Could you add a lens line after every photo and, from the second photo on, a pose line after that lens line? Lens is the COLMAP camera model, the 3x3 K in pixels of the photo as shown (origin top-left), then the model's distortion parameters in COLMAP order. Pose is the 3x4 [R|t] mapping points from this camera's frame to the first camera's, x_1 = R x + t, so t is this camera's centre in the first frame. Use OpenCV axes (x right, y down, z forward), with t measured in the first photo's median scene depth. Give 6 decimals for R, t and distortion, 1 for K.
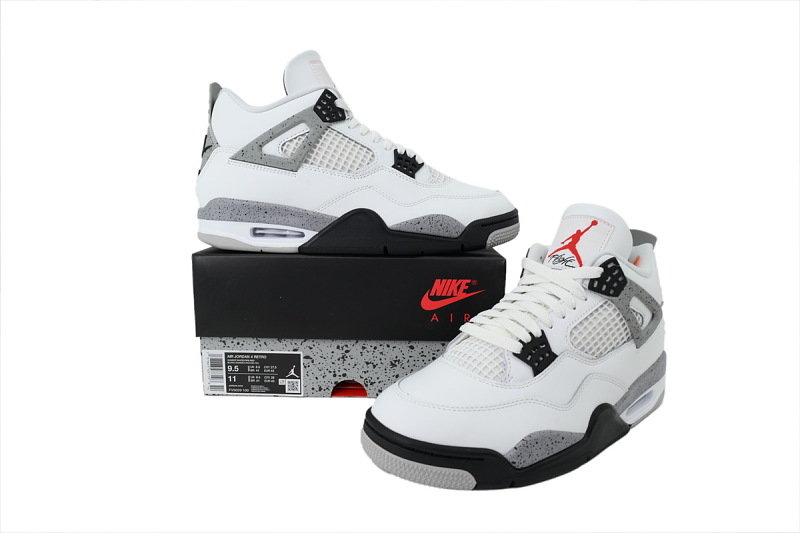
lens RADIAL K [[501.0, 0, 400.0], [0, 501.0, 266.5], [0, 0, 1]] dist [-0.004153, -0.001135]
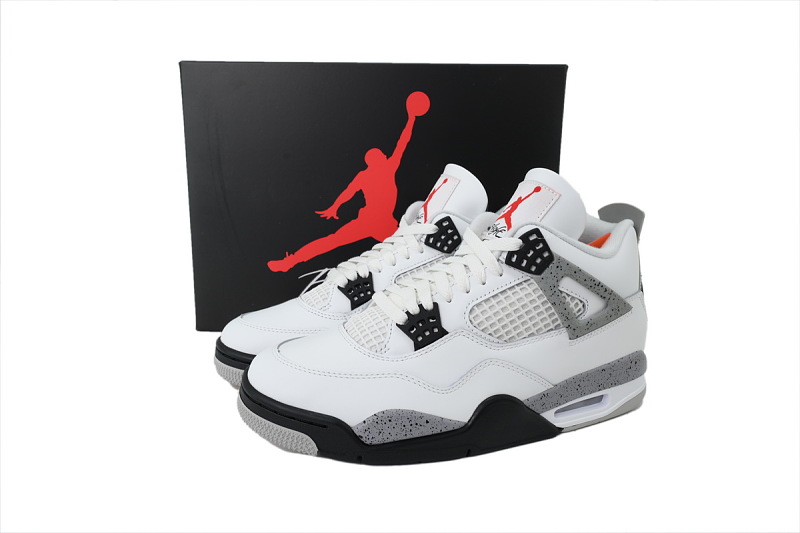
lens RADIAL K [[501.0, 0, 400.0], [0, 501.0, 266.5], [0, 0, 1]] dist [-0.004153, -0.001135]
pose [[0.950538, 0.080028, -0.300122, 0.467609], [-0.069948, 0.996571, 0.044199, 0.025295], [0.302630, -0.021020, 0.952876, 0.119096]]
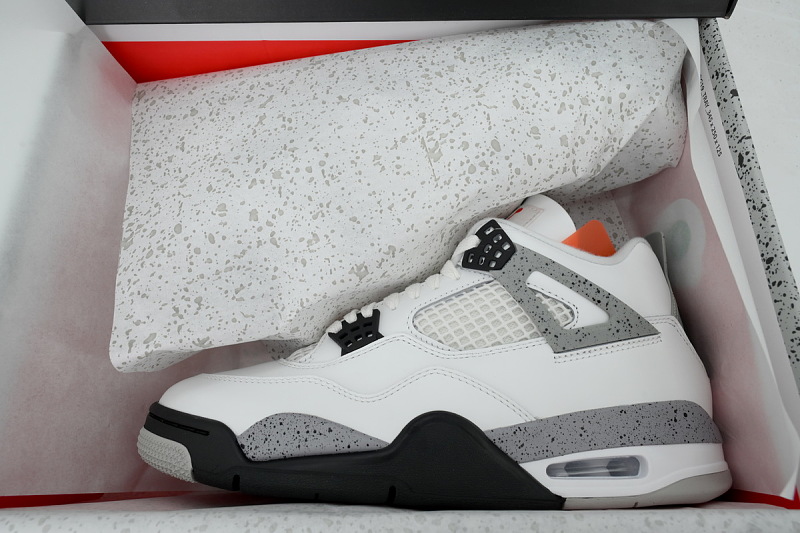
lens RADIAL K [[501.0, 0, 400.0], [0, 501.0, 266.5], [0, 0, 1]] dist [-0.004153, -0.001135]
pose [[0.825481, -0.160627, -0.541092, 0.701081], [-0.123327, 0.884159, -0.450614, 0.388393], [0.550792, 0.438705, 0.710047, 0.436714]]
